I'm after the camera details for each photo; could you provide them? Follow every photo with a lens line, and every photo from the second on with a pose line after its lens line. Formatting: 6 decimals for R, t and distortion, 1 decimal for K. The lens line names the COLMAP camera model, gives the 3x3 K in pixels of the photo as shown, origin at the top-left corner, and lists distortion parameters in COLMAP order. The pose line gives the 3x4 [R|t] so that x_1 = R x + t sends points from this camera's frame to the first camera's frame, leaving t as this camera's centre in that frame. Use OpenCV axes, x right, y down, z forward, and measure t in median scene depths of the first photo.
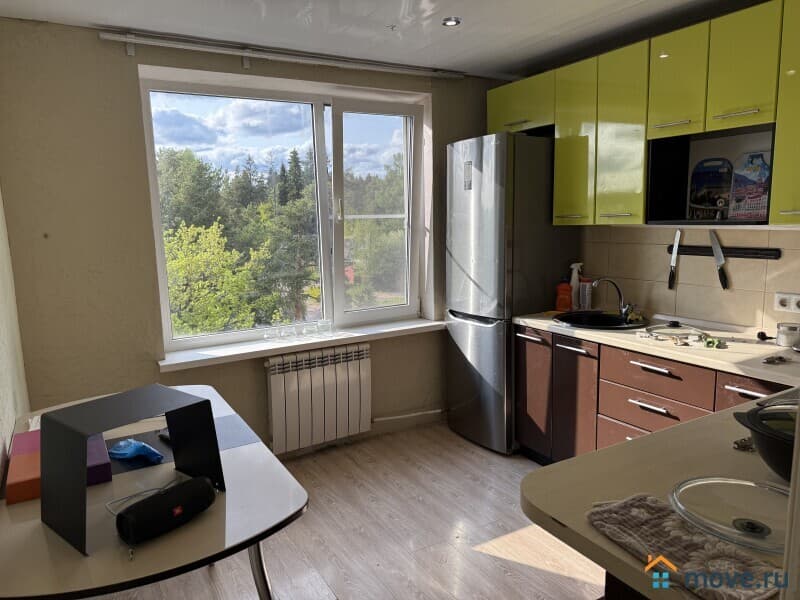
lens RADIAL K [[566.7, 0, 400.0], [0, 566.7, 300.0], [0, 0, 1]] dist [0.113452, -0.163821]
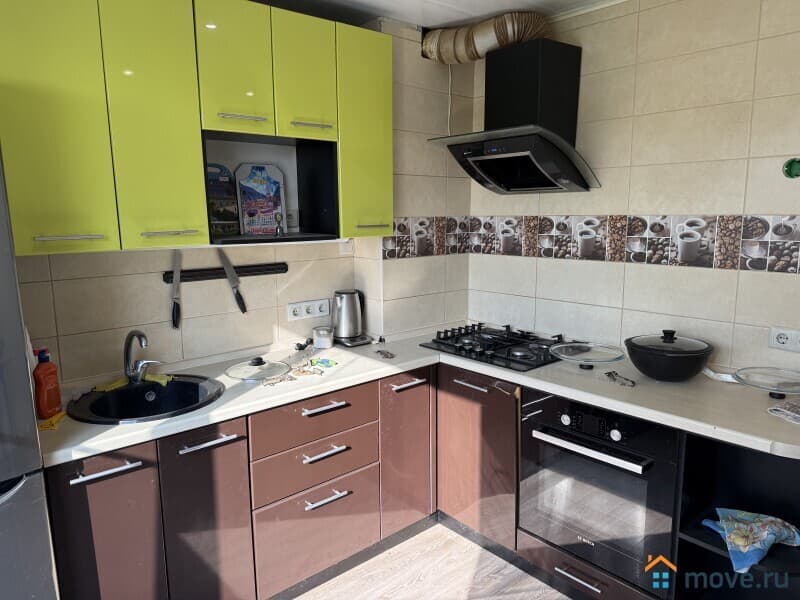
lens RADIAL K [[566.7, 0, 400.0], [0, 566.7, 300.0], [0, 0, 1]] dist [0.113452, -0.163821]
pose [[-0.199204, -0.133117, 0.970875, -0.286921], [0.158271, 0.973354, 0.165931, -0.120341], [-0.967093, 0.186715, -0.172827, 0.747049]]
